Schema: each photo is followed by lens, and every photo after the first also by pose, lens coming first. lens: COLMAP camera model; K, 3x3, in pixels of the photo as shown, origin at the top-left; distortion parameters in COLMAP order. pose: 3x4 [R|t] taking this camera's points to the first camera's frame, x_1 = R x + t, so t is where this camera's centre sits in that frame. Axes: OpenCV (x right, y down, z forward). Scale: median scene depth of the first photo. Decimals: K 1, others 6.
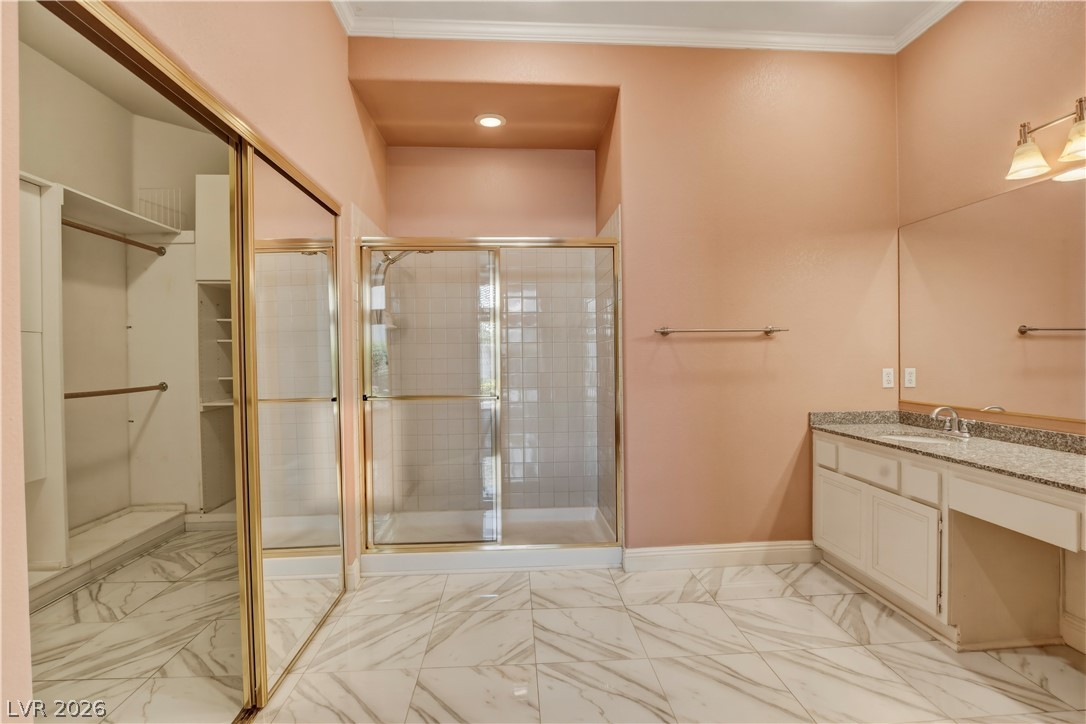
lens RADIAL K [[521.4, 0, 543.0], [0, 521.4, 362.0], [0, 0, 1]] dist [-0.017543, 0.000389]
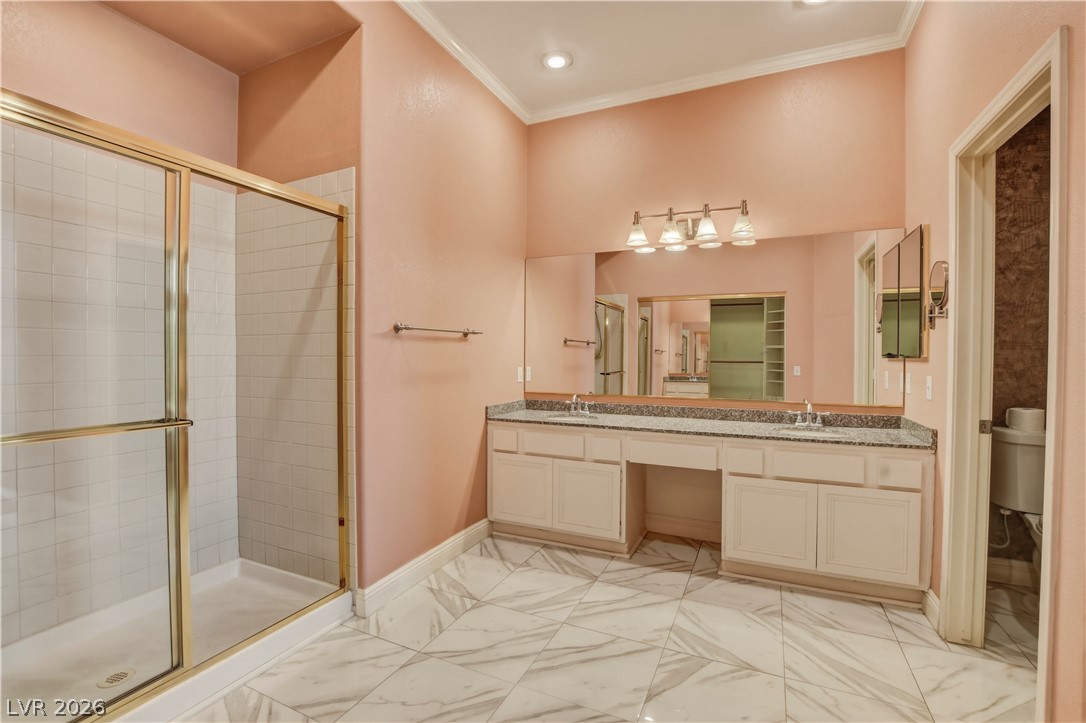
lens RADIAL K [[480.0, 0, 543.0], [0, 480.0, 361.5], [0, 0, 1]] dist [-0.033618, 0.004267]
pose [[0.480244, 0.000683, 0.877135, -0.390461], [-0.000629, 1.000000, -0.000434, -0.000759], [-0.877135, -0.000343, 0.480244, 0.424815]]
